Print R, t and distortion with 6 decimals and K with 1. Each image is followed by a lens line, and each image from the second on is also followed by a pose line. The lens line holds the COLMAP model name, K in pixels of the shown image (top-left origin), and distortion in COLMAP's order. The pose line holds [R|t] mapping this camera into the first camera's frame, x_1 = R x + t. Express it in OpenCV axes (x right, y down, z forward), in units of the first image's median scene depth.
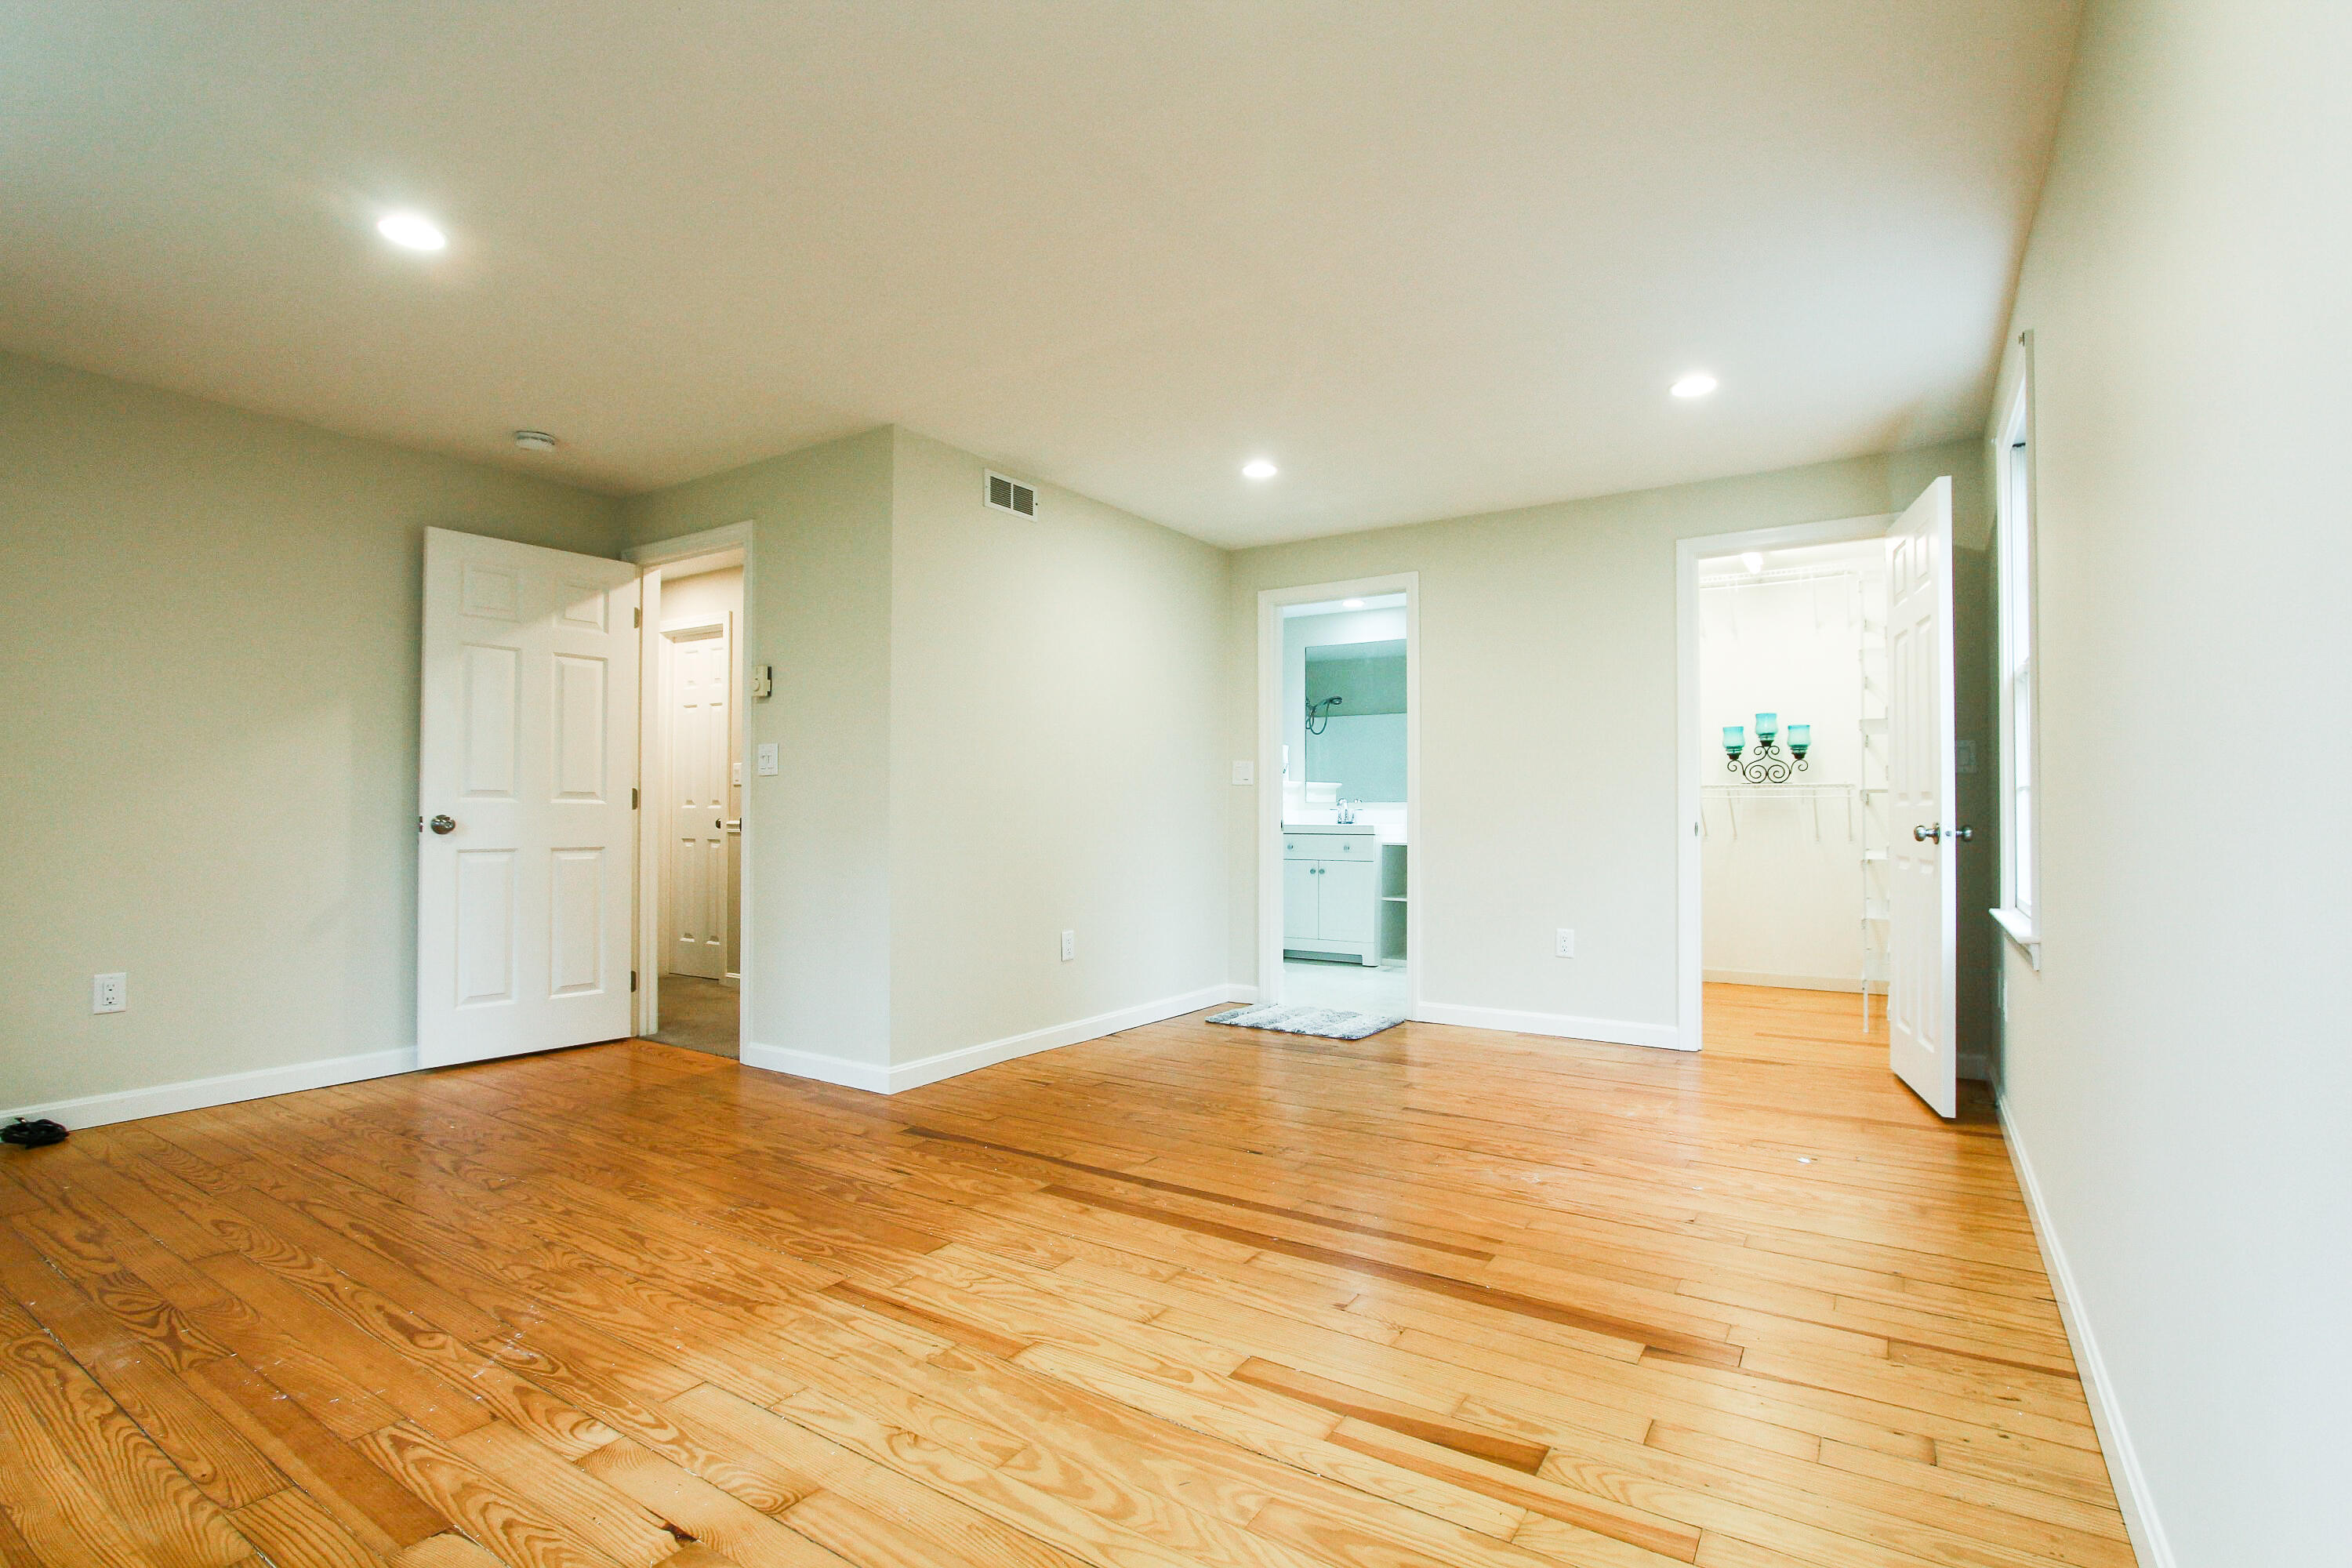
lens RADIAL K [[1102.8, 0, 1197.8], [0, 1102.8, 791.7], [0, 0, 1]] dist [-0.012554, -0.000076]
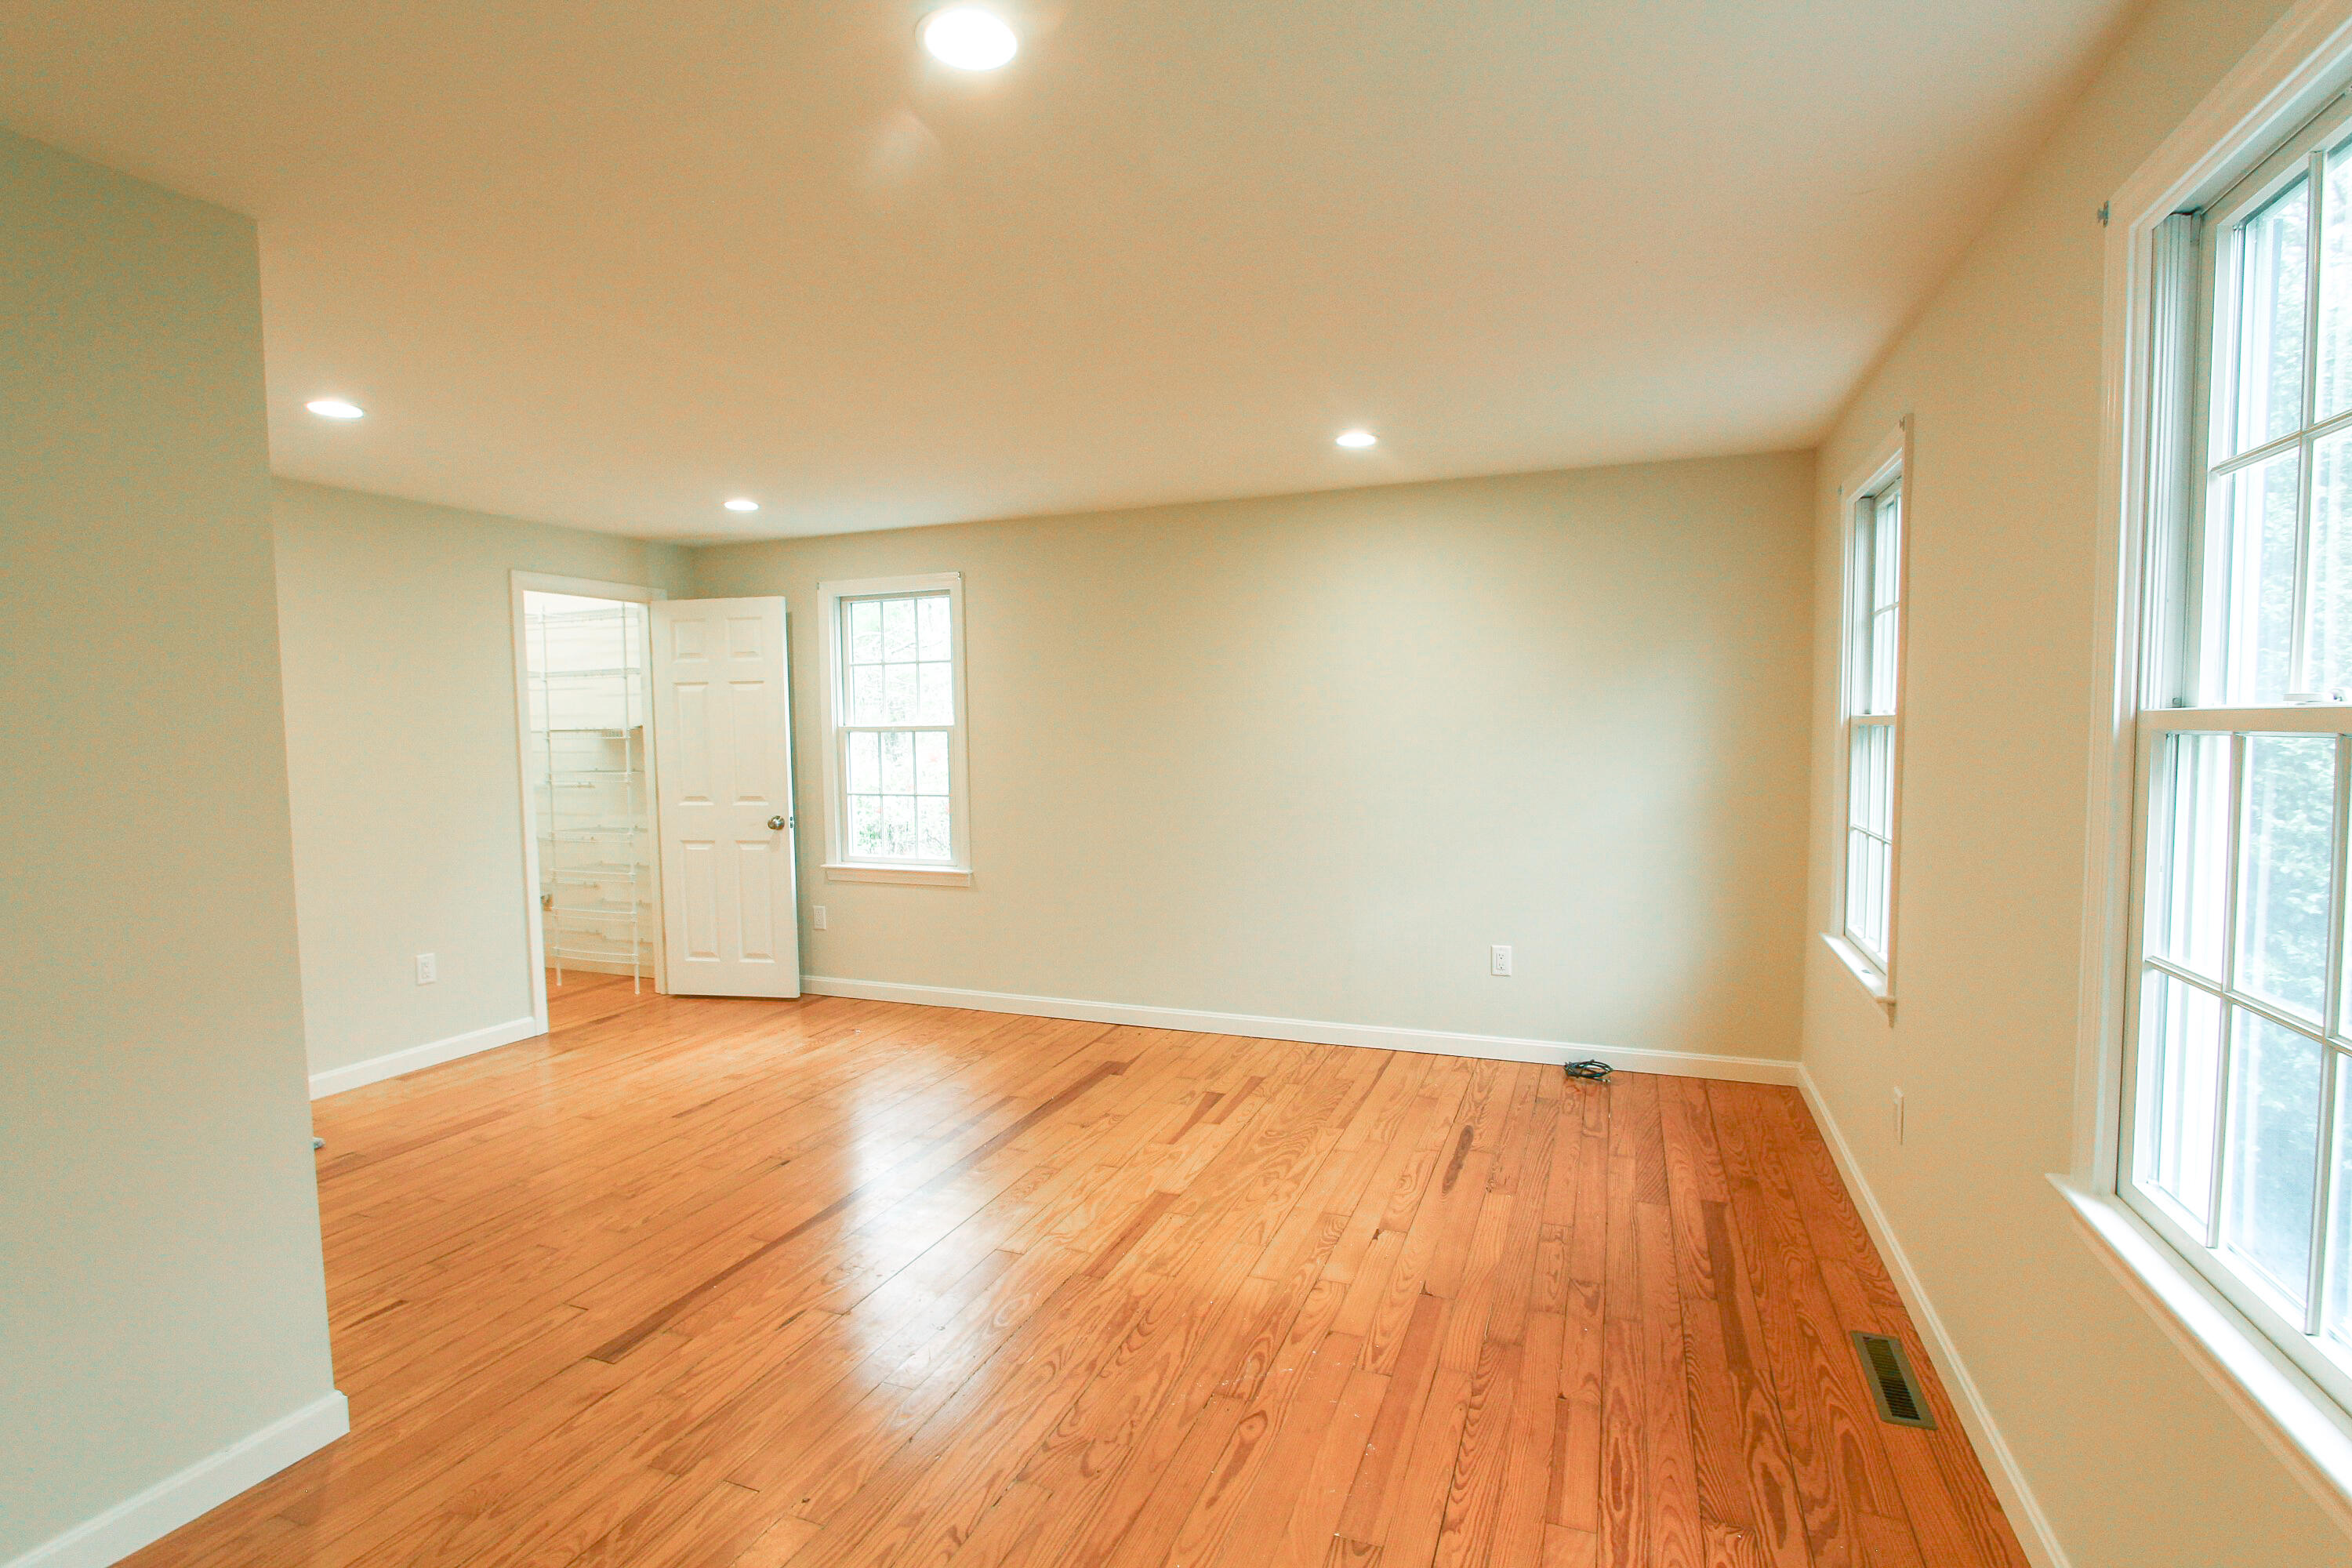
lens RADIAL K [[1102.8, 0, 1197.8], [0, 1102.8, 791.7], [0, 0, 1]] dist [-0.012554, -0.000076]
pose [[-0.214252, -0.057833, 0.975065, -1.126037], [-0.009917, 0.998323, 0.057034, -0.118697], [-0.976728, 0.002550, -0.214466, 0.847407]]
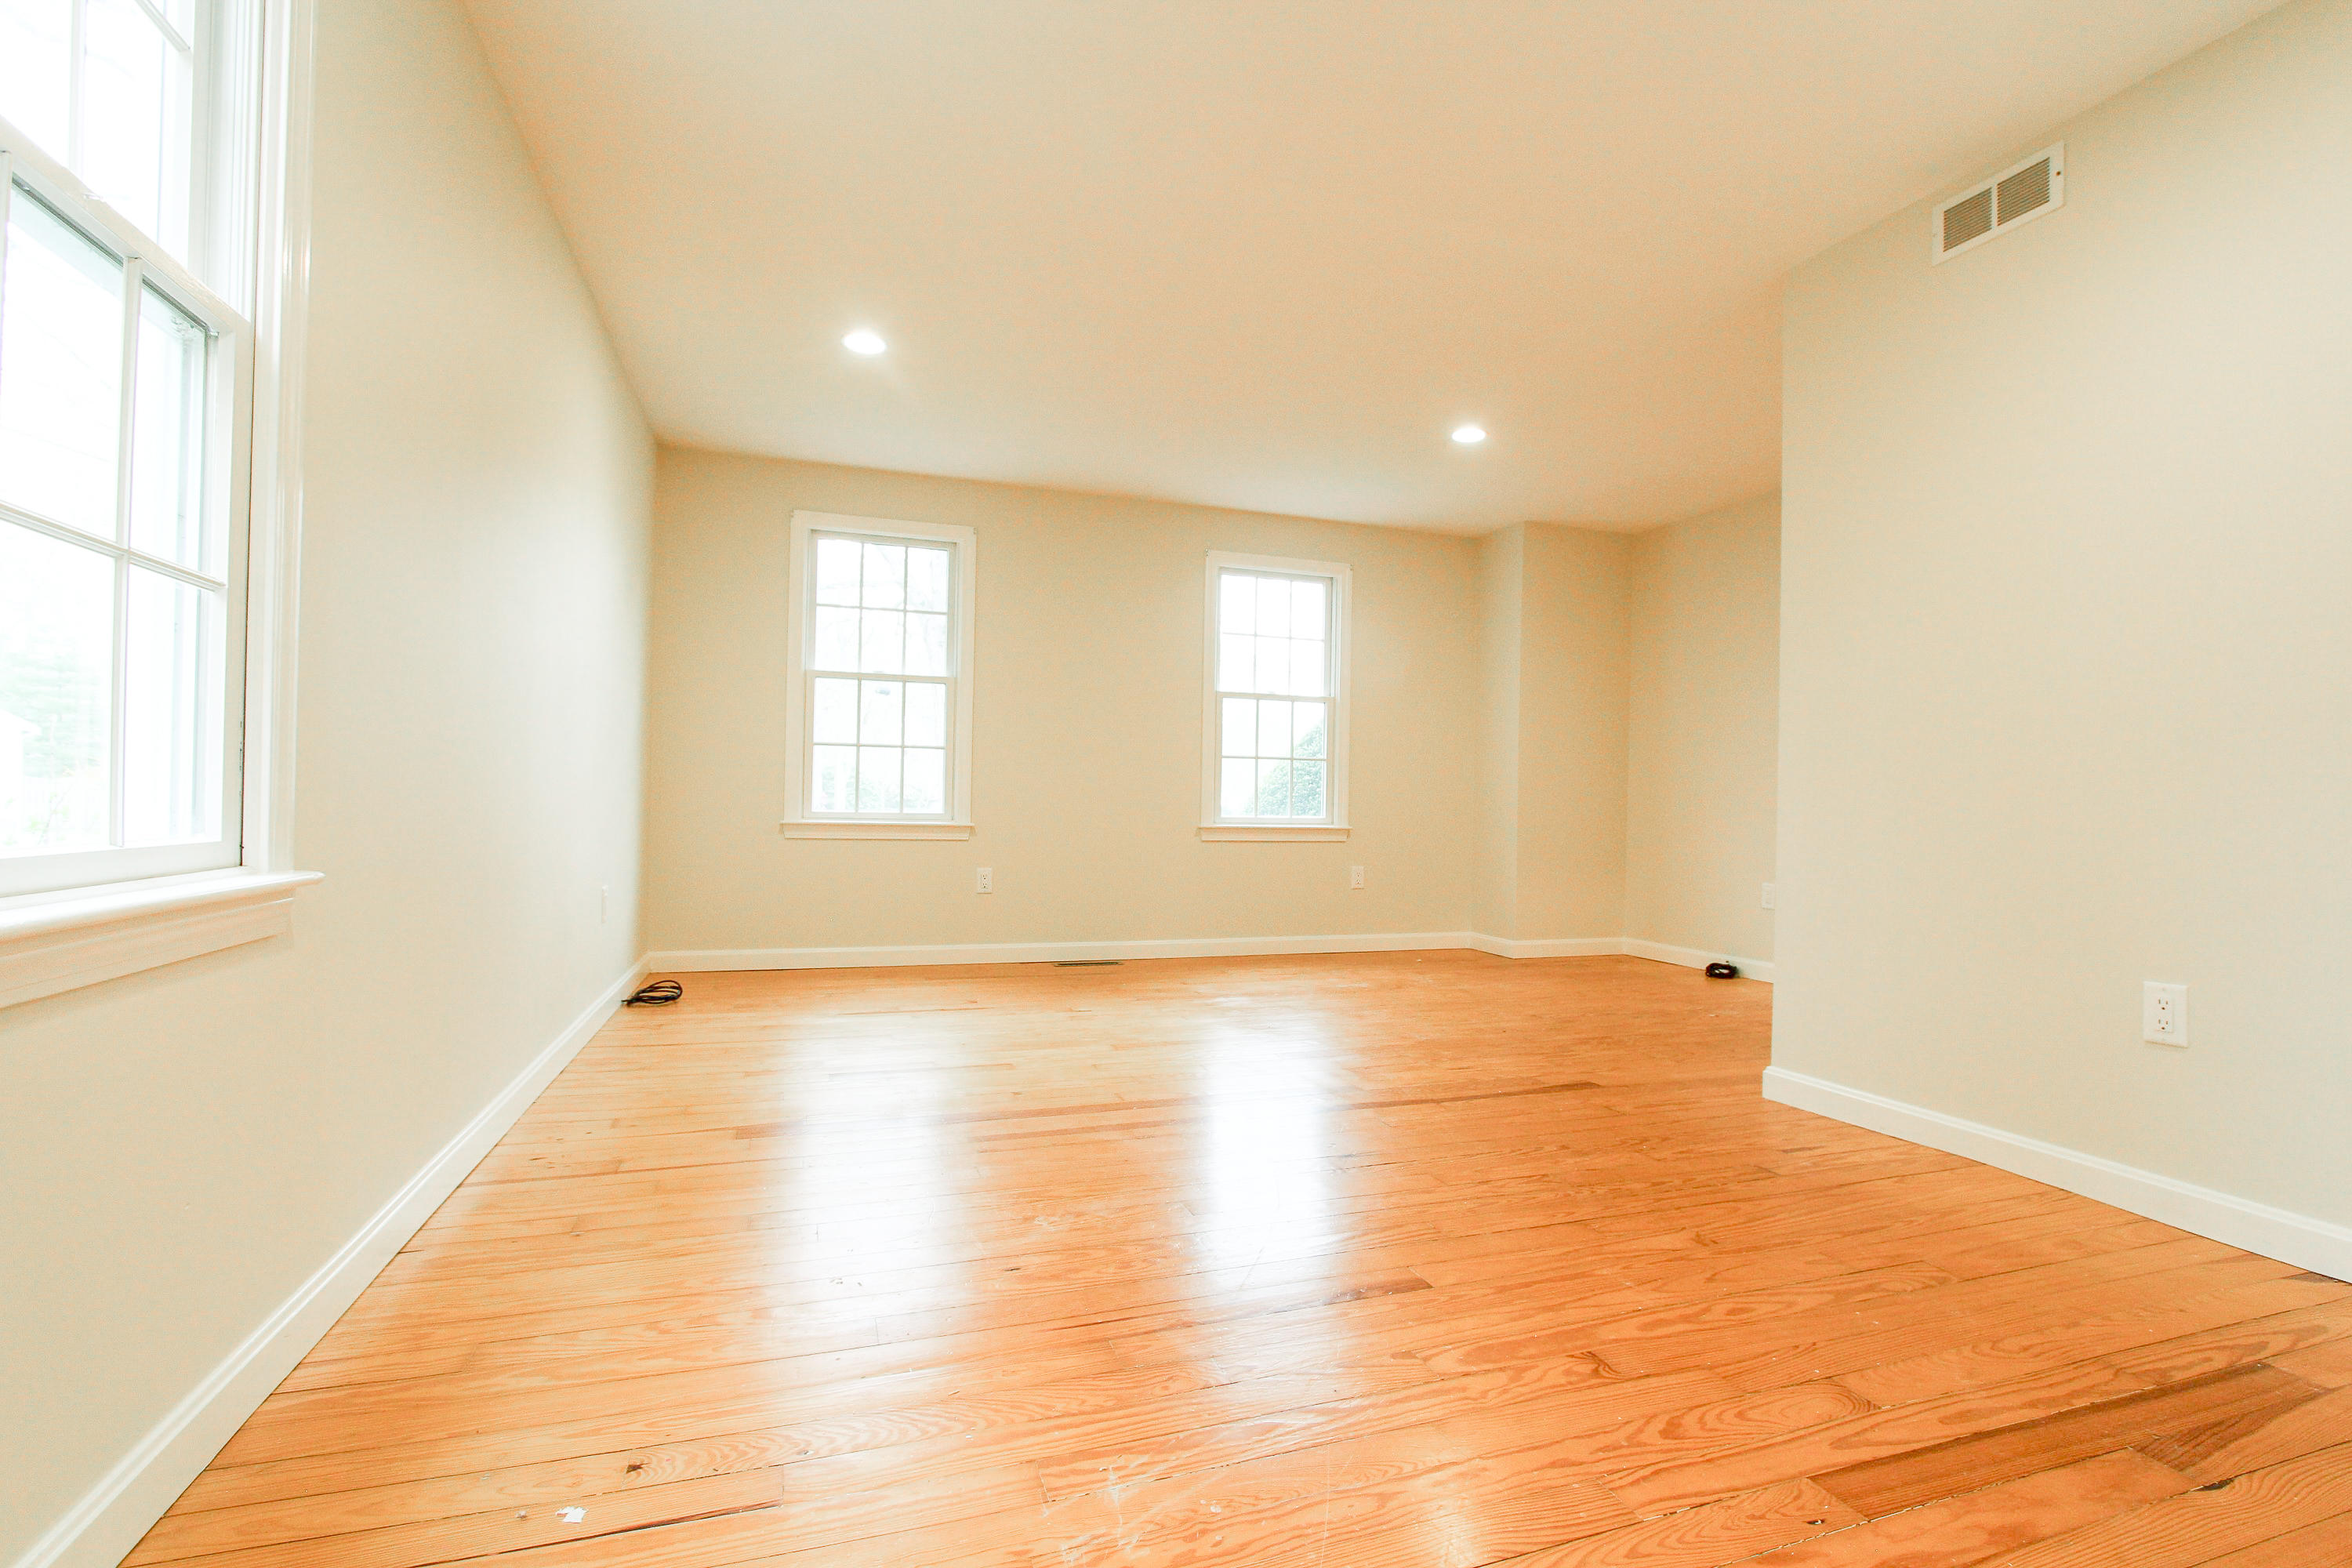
lens RADIAL K [[1093.2, 0, 1198.0], [0, 1093.2, 805.0], [0, 0, 1]] dist [-0.013700, 0.000265]
pose [[-0.606164, -0.009037, -0.795288, 0.767555], [-0.004482, 0.999958, -0.007946, 0.081163], [0.795327, -0.001252, -0.606179, 1.425033]]
